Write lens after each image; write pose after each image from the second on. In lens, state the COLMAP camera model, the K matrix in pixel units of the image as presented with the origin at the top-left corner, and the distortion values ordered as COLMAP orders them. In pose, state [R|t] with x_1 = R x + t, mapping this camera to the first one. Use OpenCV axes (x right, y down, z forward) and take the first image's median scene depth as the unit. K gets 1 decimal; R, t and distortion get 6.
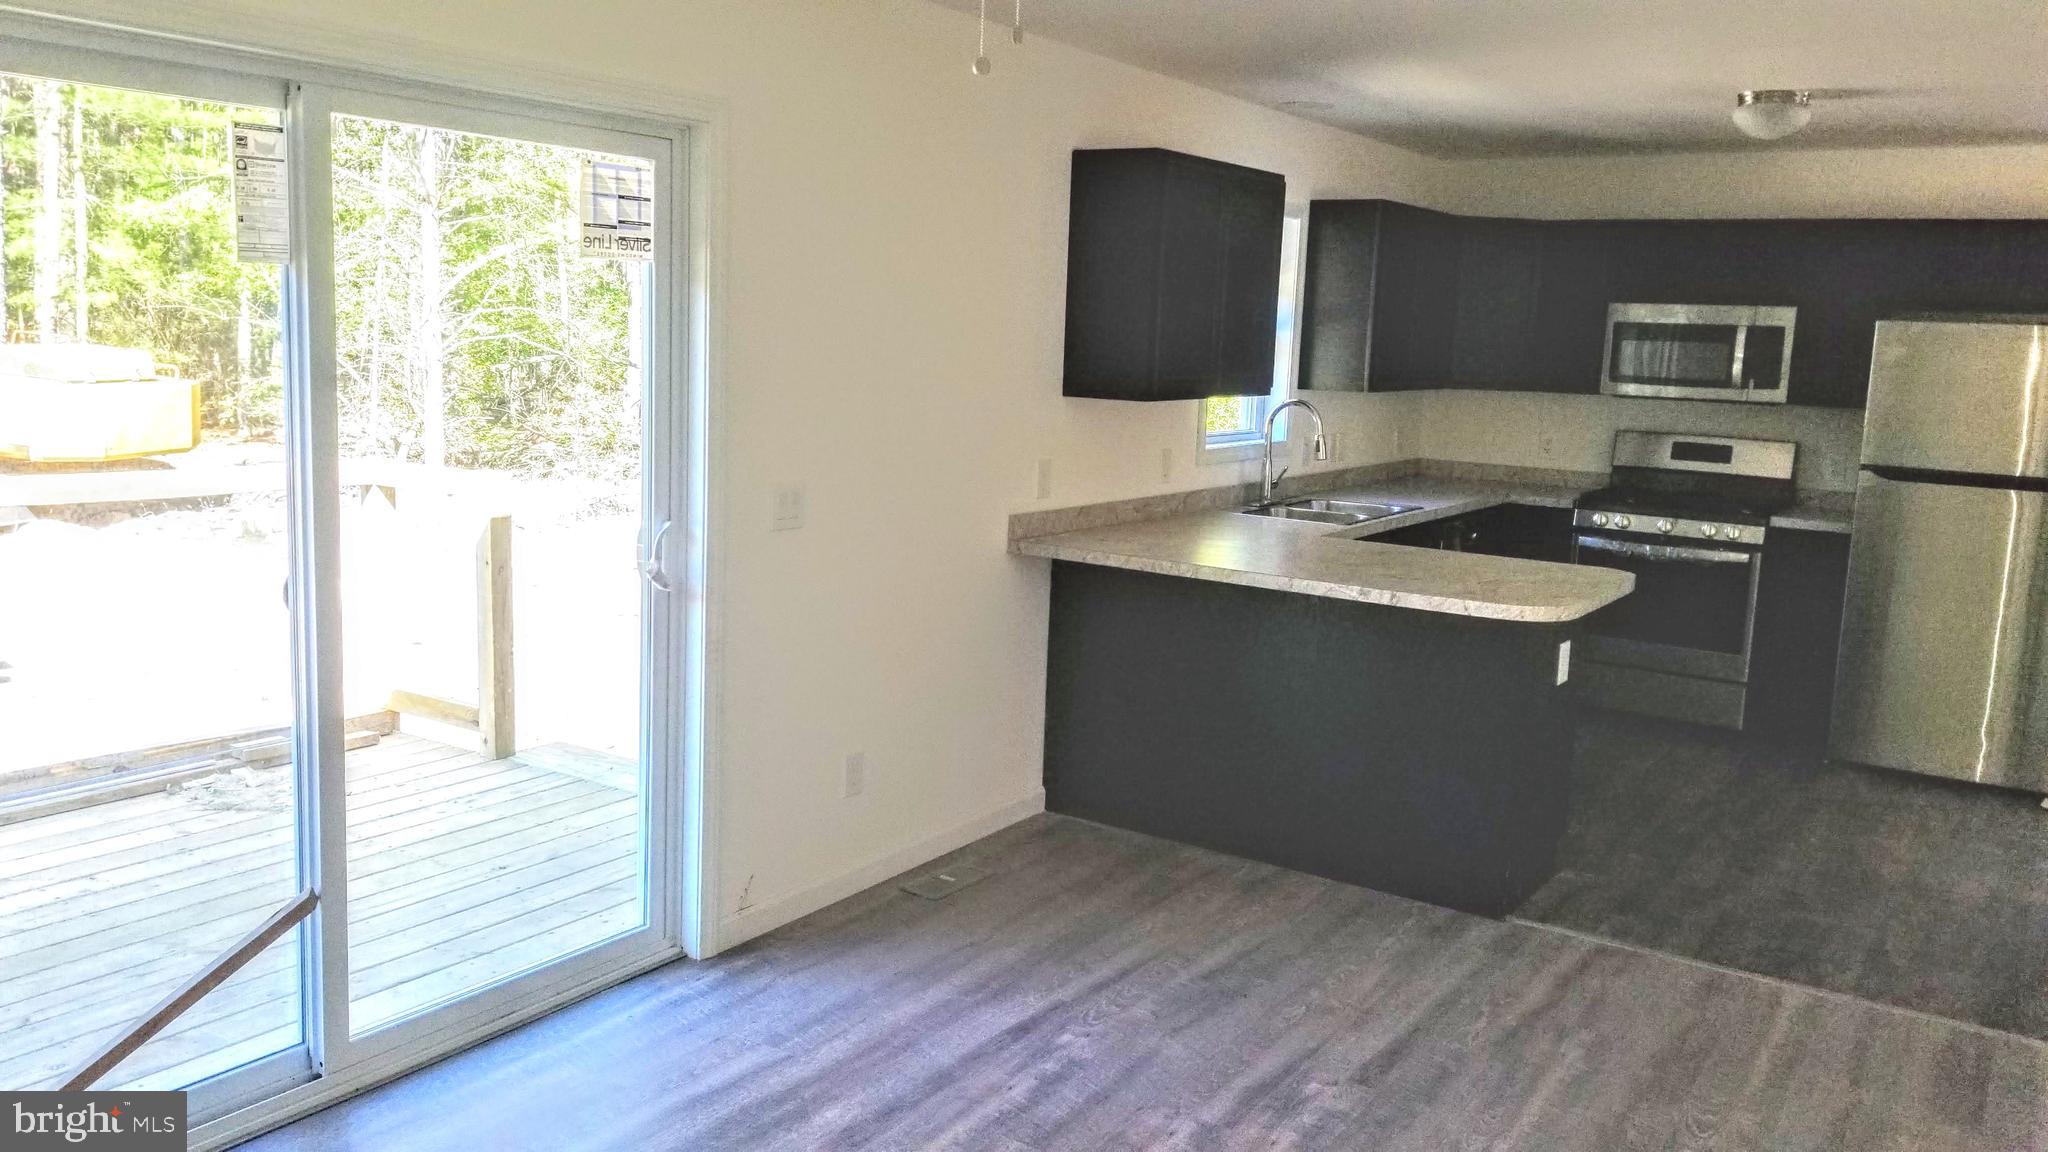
lens RADIAL K [[1604.8, 0, 1012.1], [0, 1604.8, 546.7], [0, 0, 1]] dist [0.076934, -0.127710]
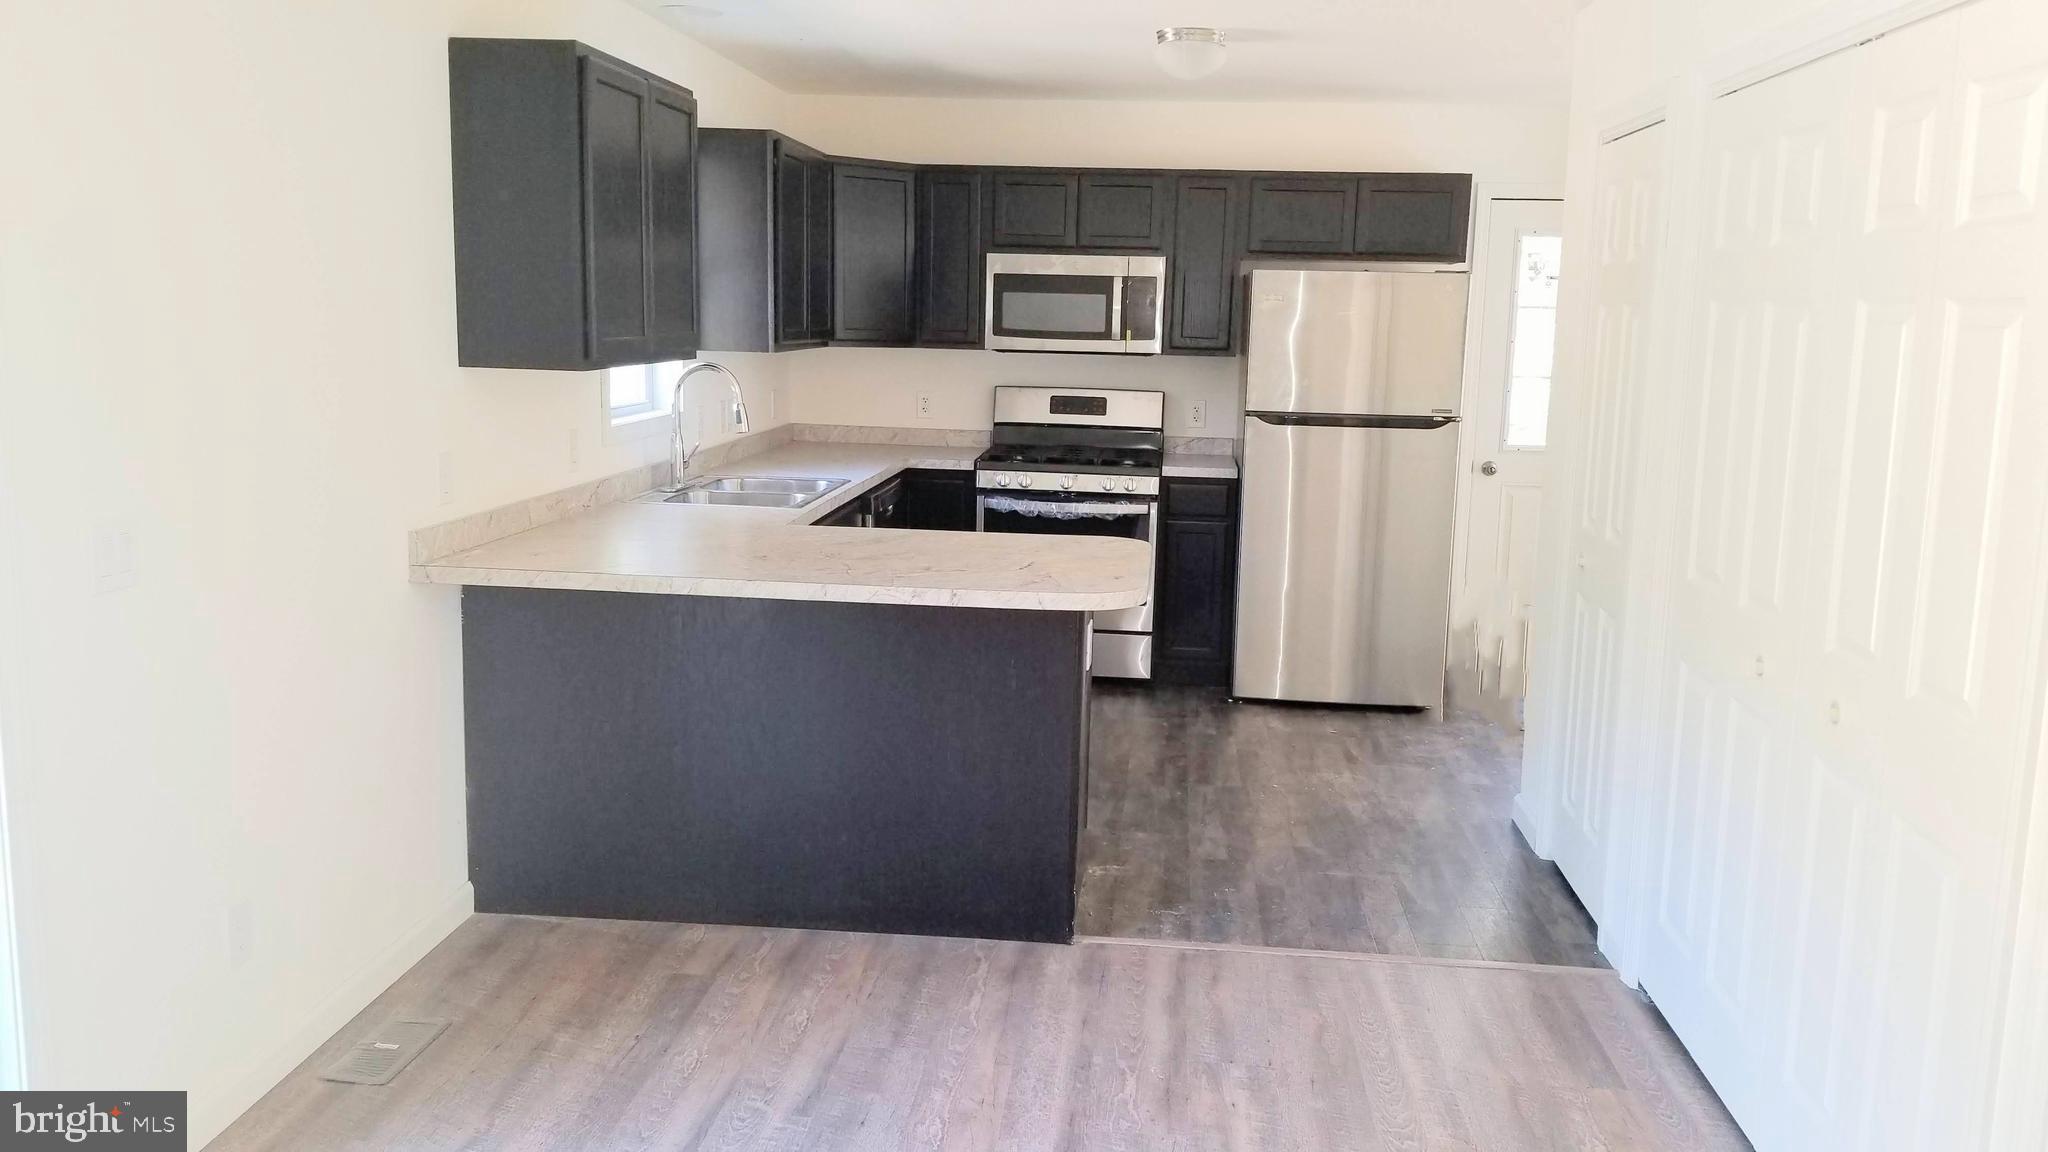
lens RADIAL K [[1604.8, 0, 1053.9], [0, 1604.8, 555.6], [0, 0, 1]] dist [0.076934, -0.127710]
pose [[0.871057, -0.088912, 0.483068, -0.084160], [0.074026, 0.996010, 0.049841, -0.019356], [-0.485572, -0.007655, 0.874163, 0.171611]]
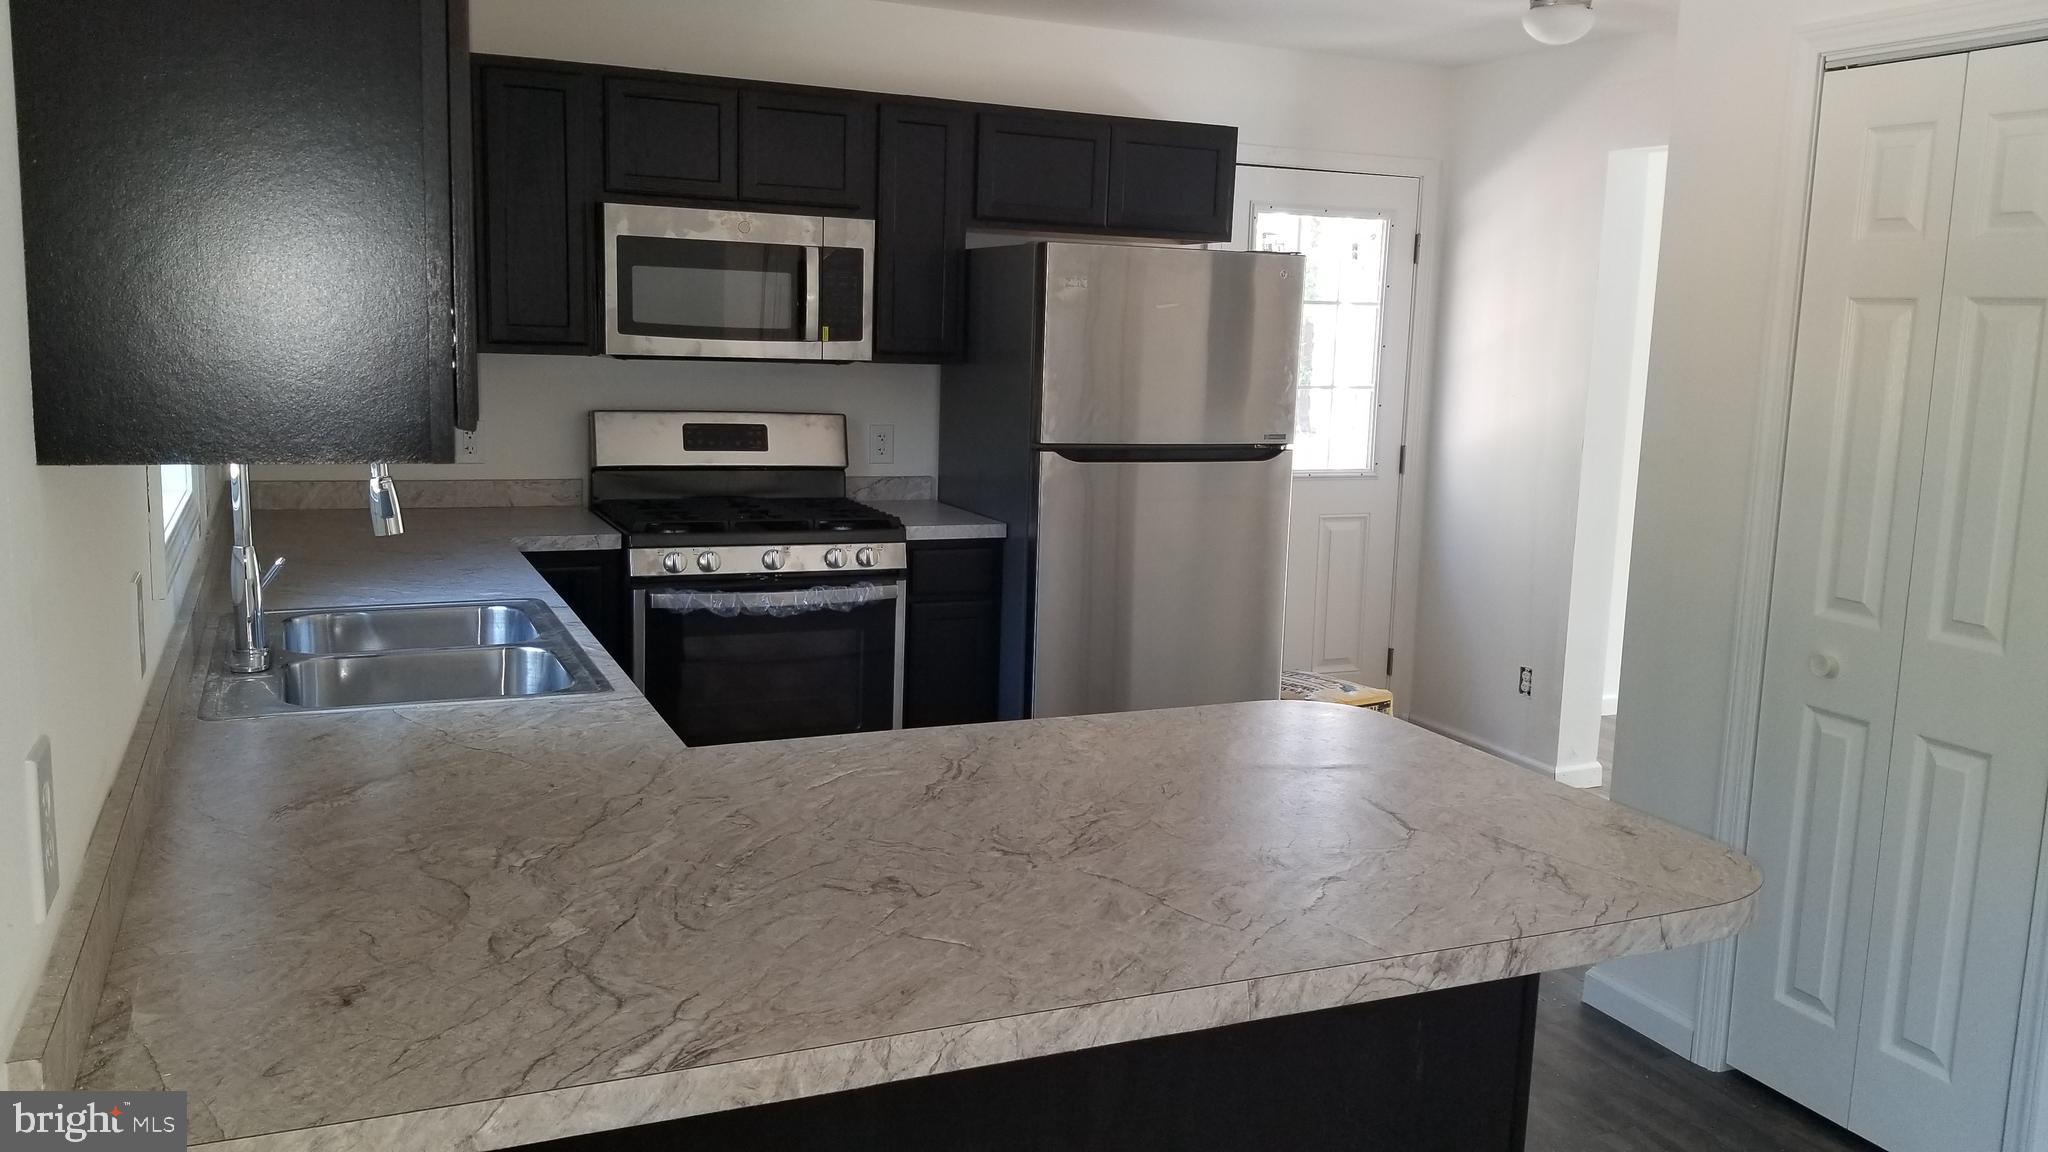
lens RADIAL K [[1604.8, 0, 1063.7], [0, 1604.8, 561.8], [0, 0, 1]] dist [0.076934, -0.127710]
pose [[0.520903, -0.145300, 0.841159, -0.080022], [0.102234, 0.988933, 0.107516, -0.075703], [-0.847472, 0.029990, 0.529993, 0.625126]]
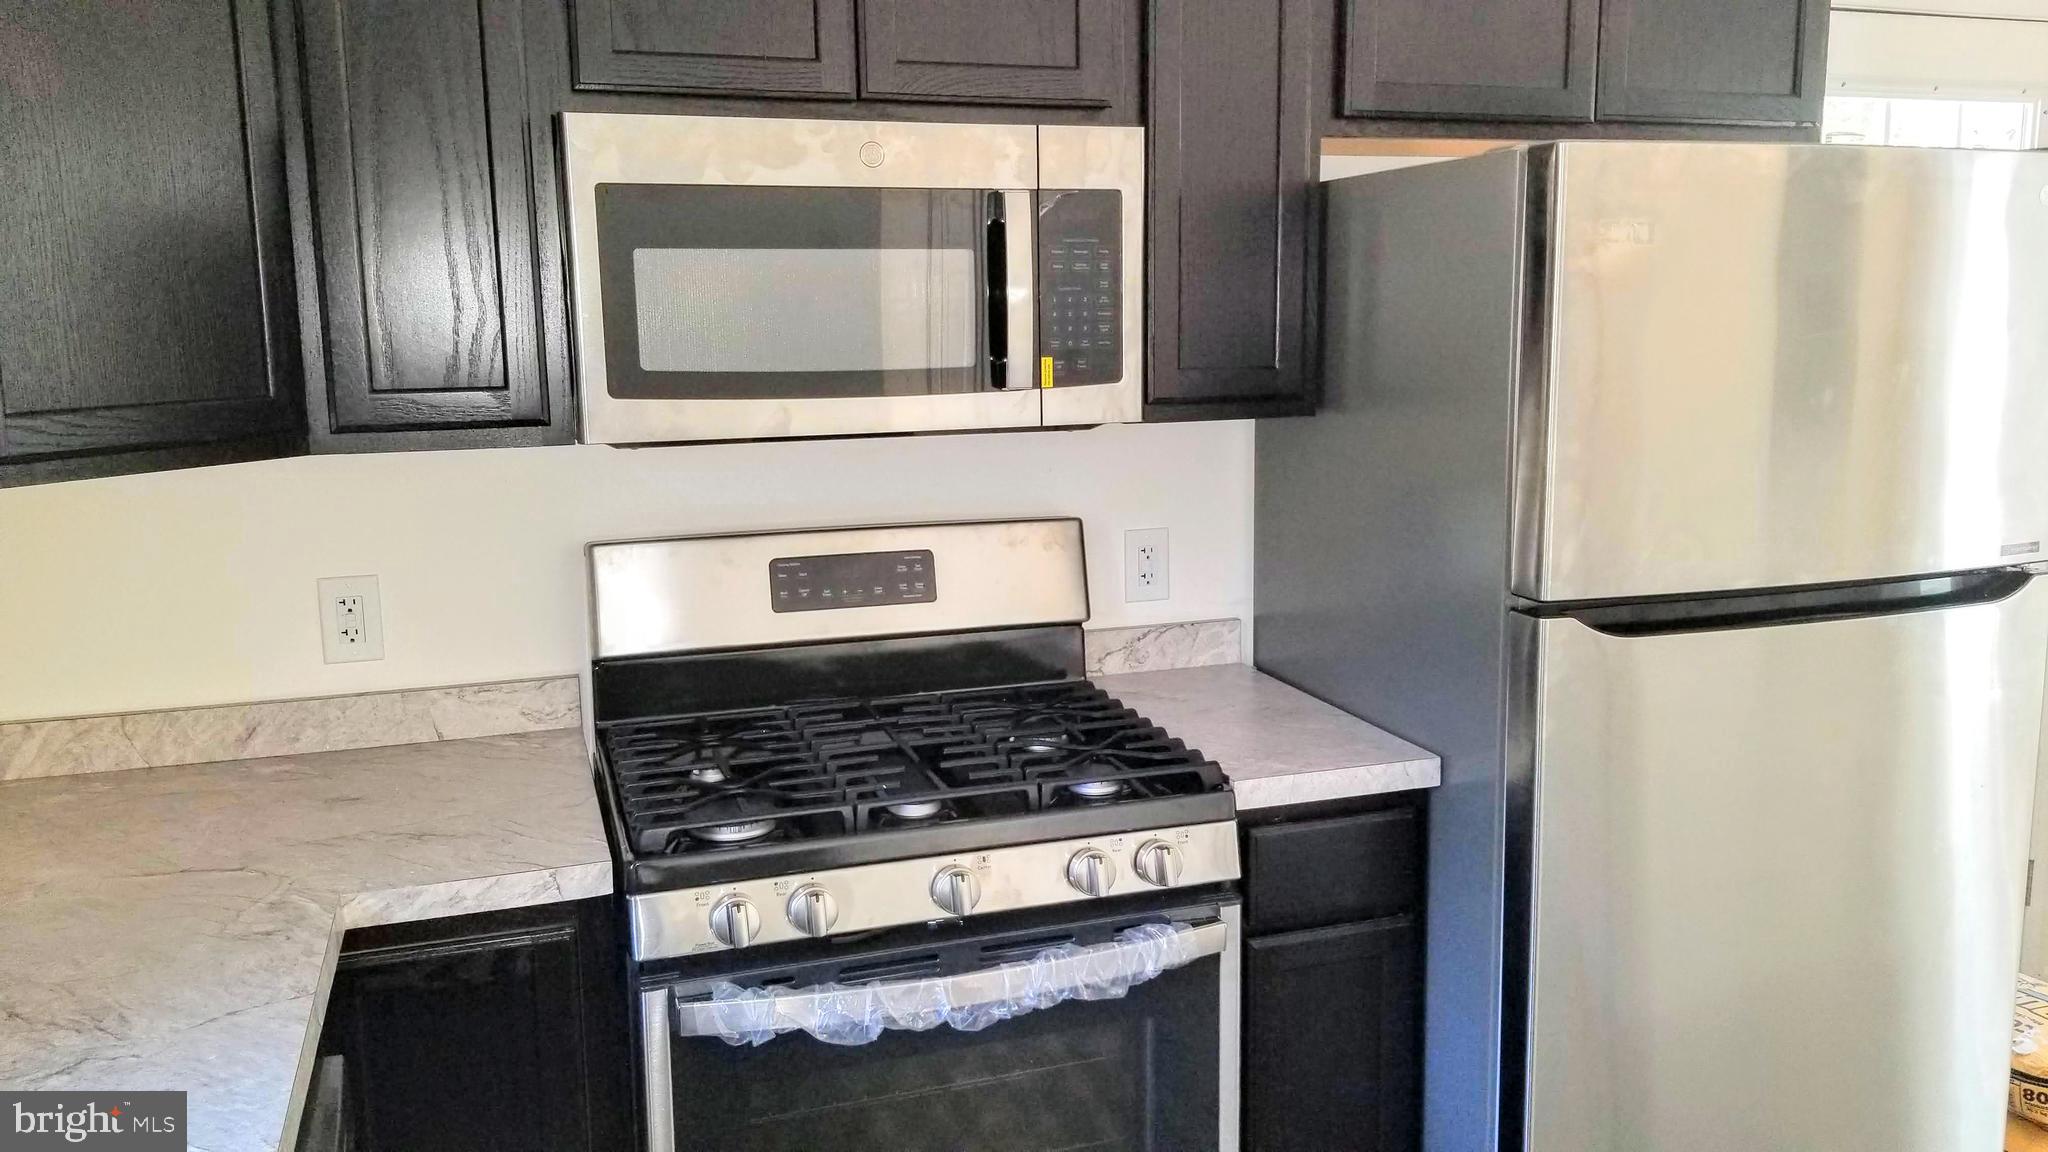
lens RADIAL K [[1604.8, 0, 1067.0], [0, 1604.8, 555.9], [0, 0, 1]] dist [0.076934, -0.127710]
pose [[0.600597, -0.170727, 0.781112, 0.223747], [0.143813, 0.984071, 0.104511, -0.107903], [-0.786512, 0.049565, 0.615583, 0.891078]]
